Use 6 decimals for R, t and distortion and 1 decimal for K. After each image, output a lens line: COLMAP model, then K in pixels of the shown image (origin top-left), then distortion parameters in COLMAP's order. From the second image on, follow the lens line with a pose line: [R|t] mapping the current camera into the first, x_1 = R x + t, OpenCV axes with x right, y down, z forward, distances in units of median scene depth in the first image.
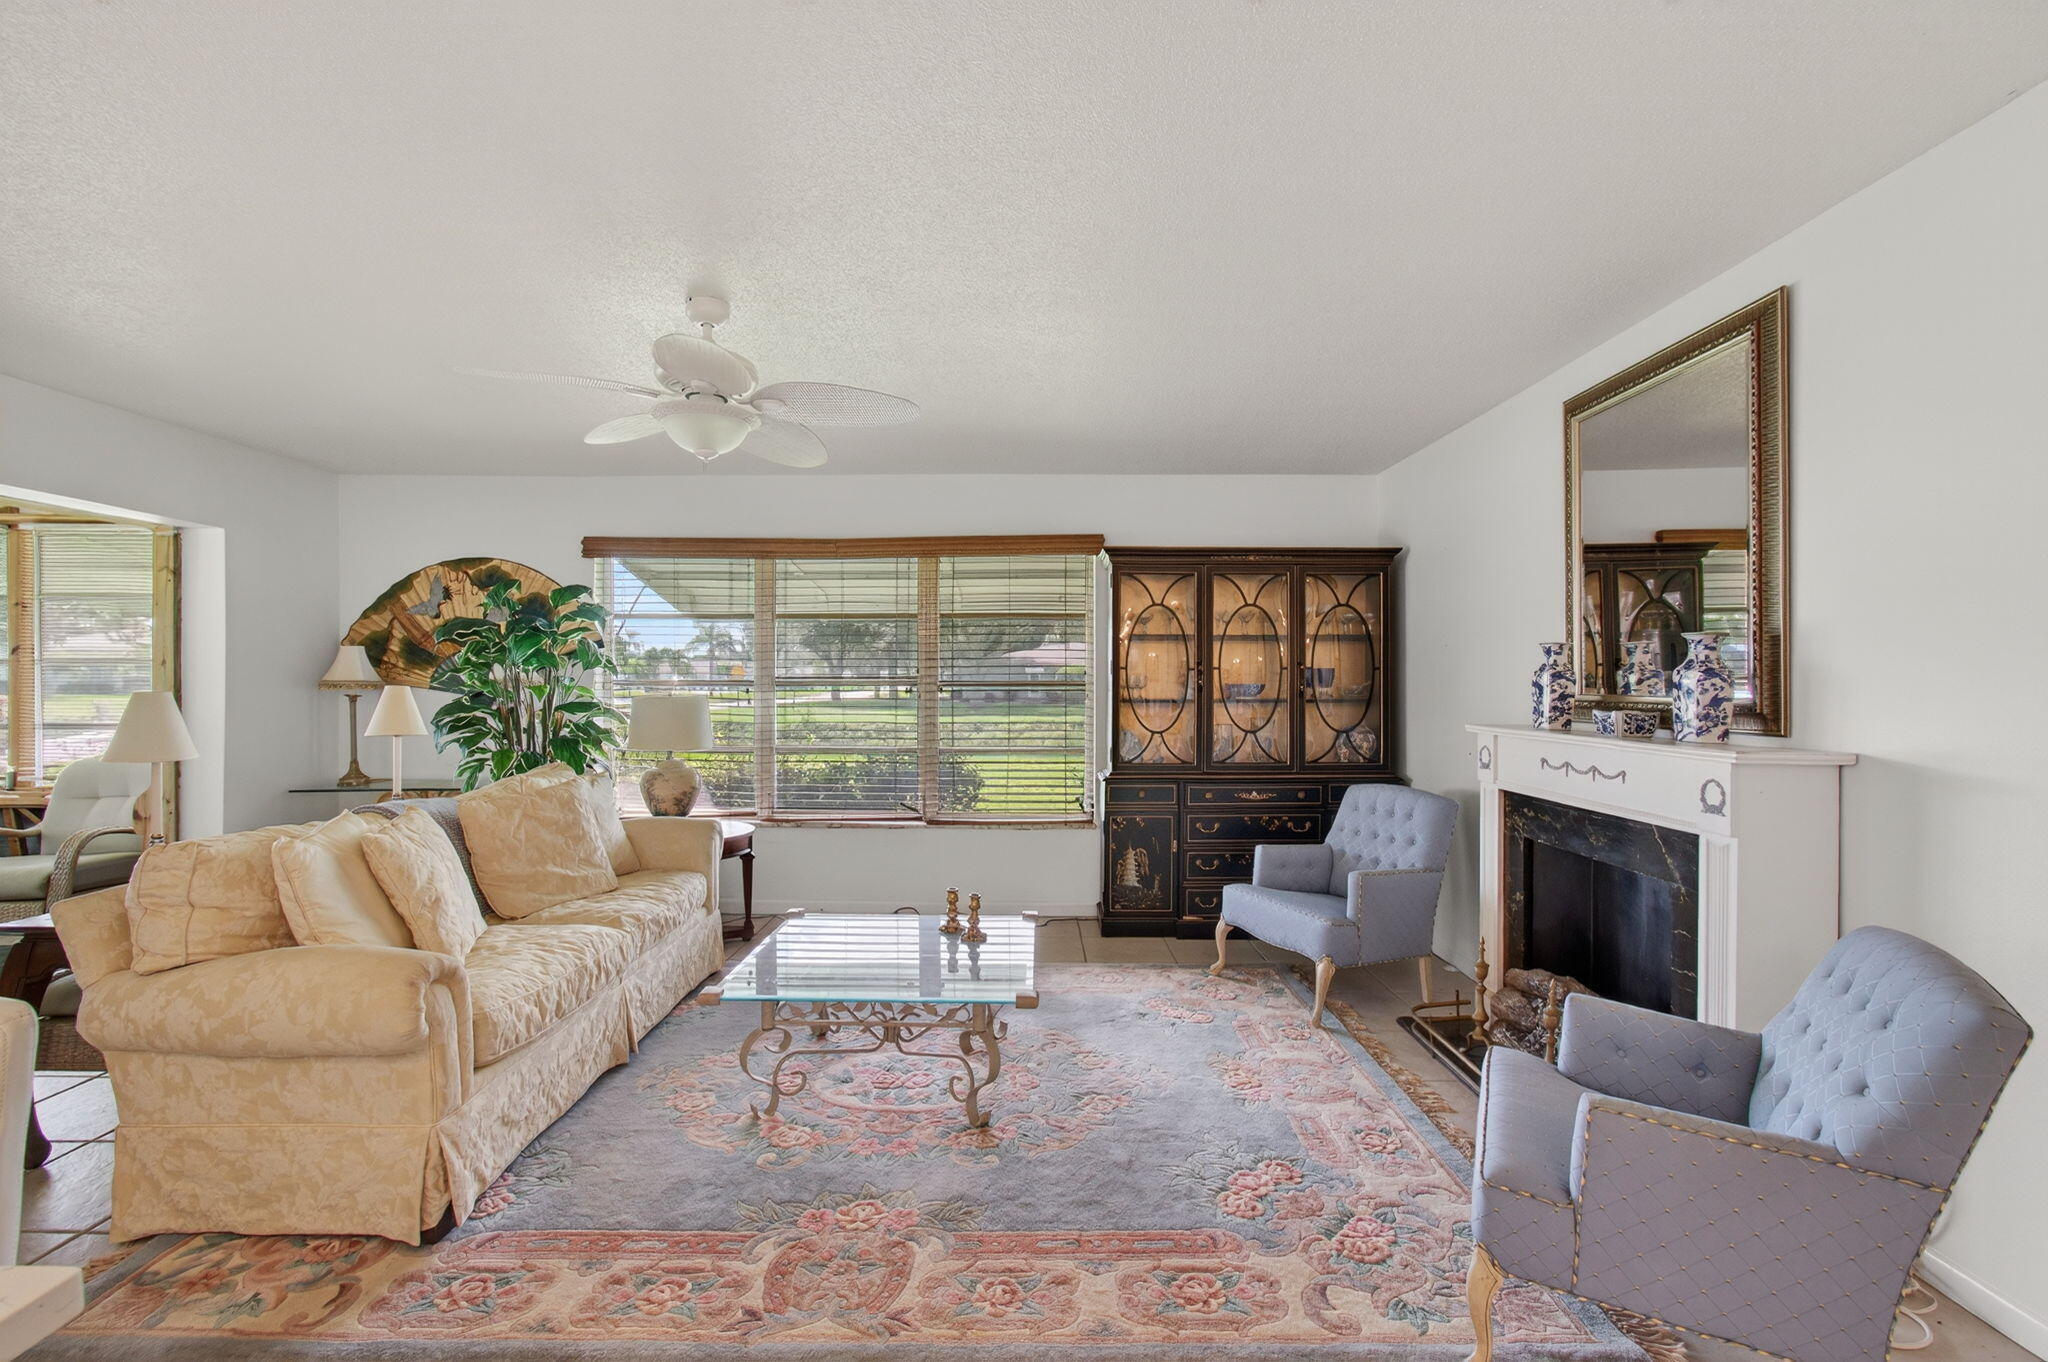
lens RADIAL K [[901.0, 0, 1005.3], [0, 901.0, 676.5], [0, 0, 1]] dist [-0.003628, -0.000539]
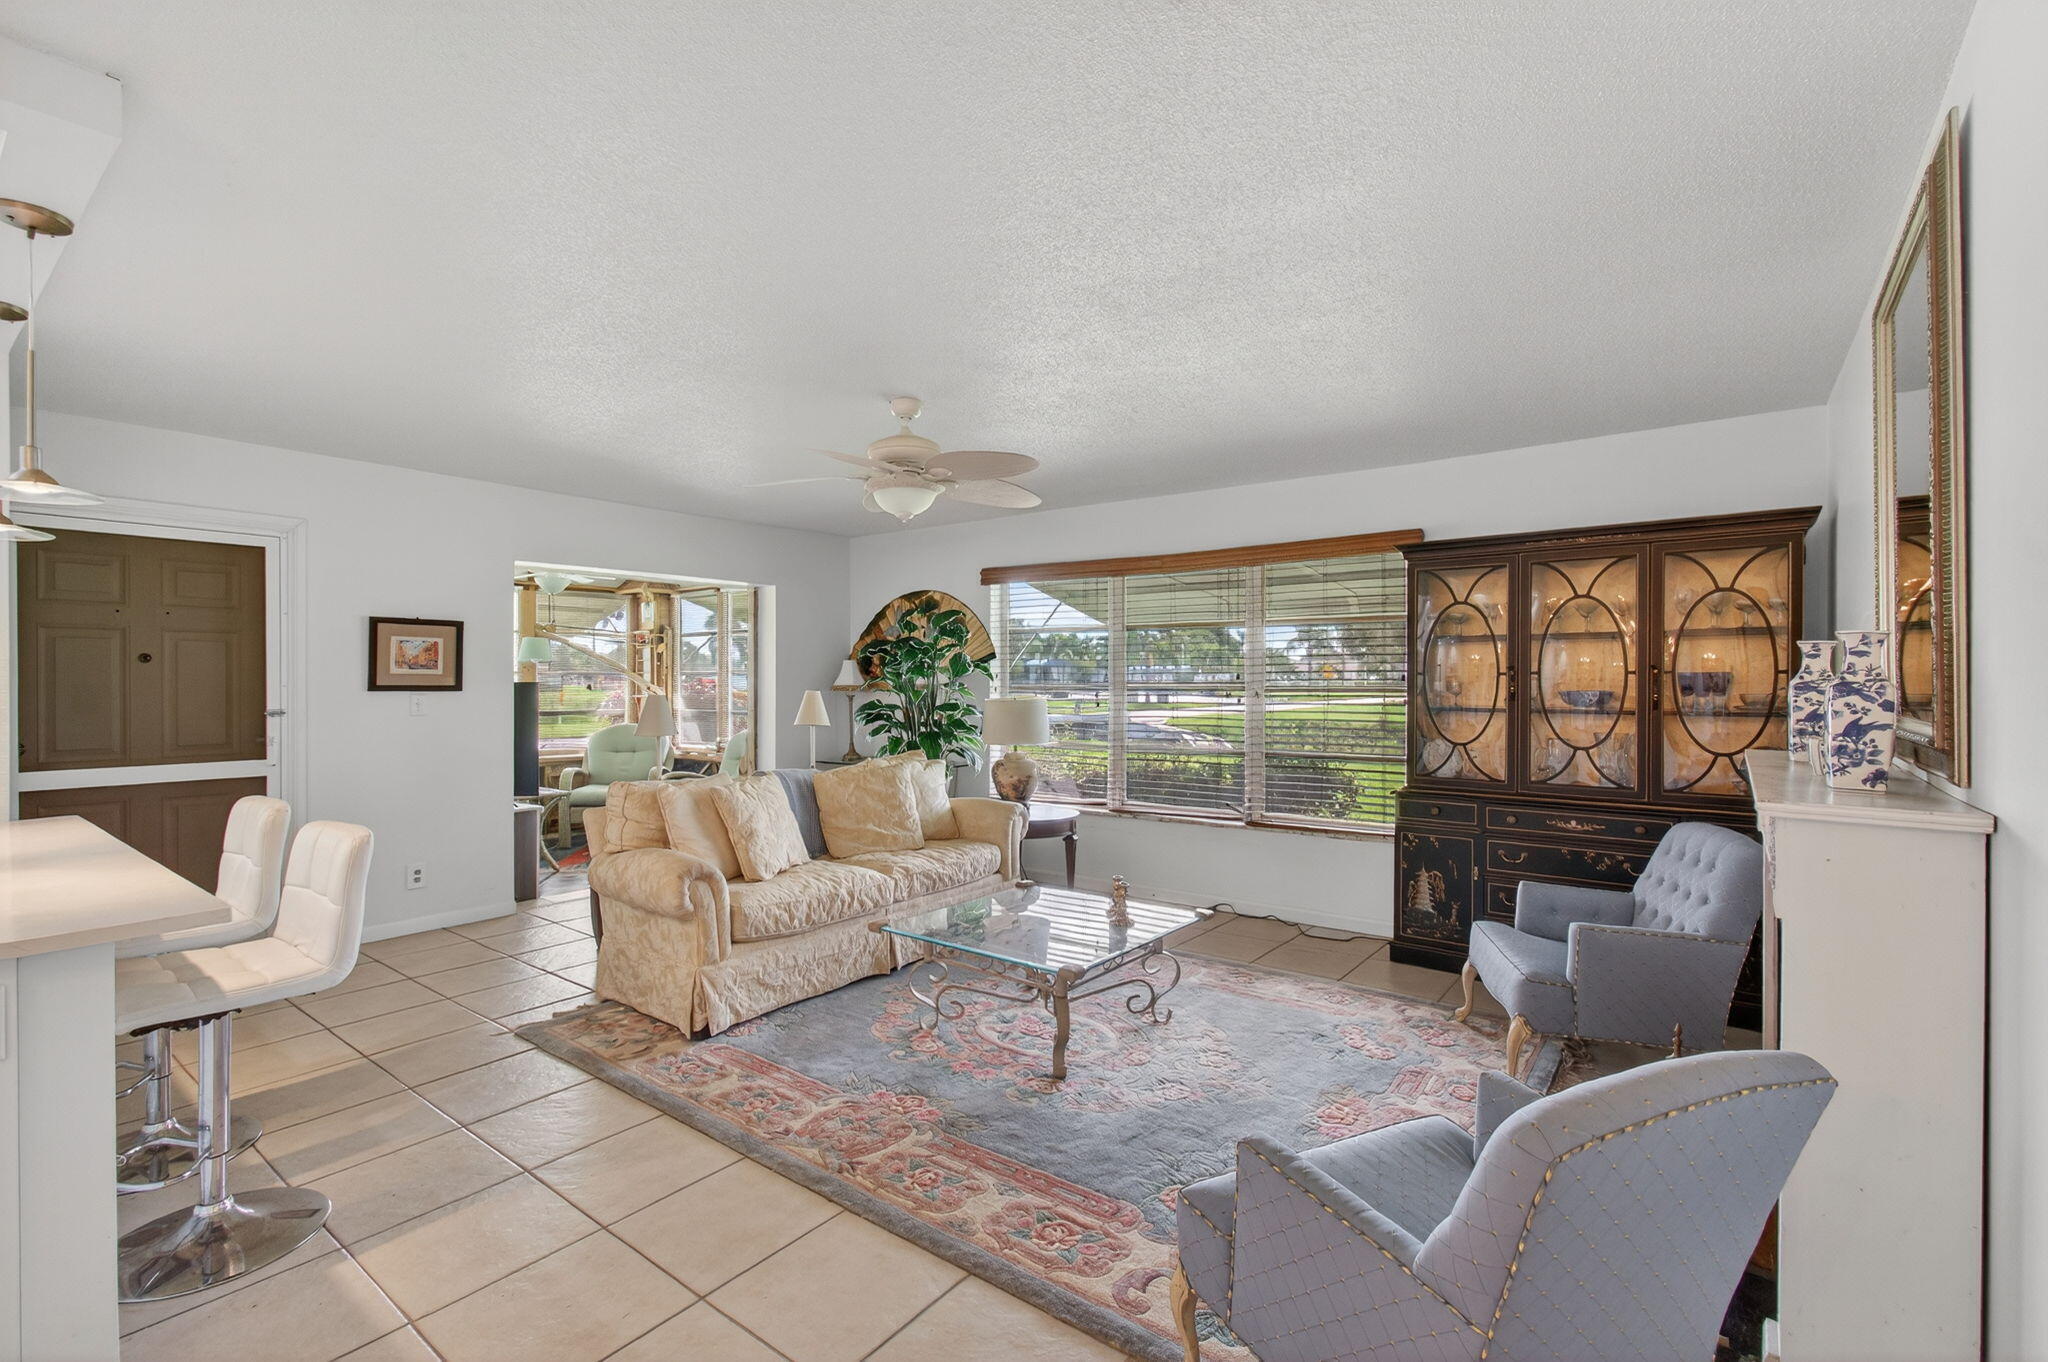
lens RADIAL K [[911.1, 0, 1024.0], [0, 911.1, 681.0], [0, 0, 1]] dist [-0.026504, 0.000564]
pose [[0.796092, -0.000717, -0.605175, 0.434519], [0.005632, 0.999965, 0.006224, -0.011028], [0.605149, -0.008363, 0.796068, 0.037354]]
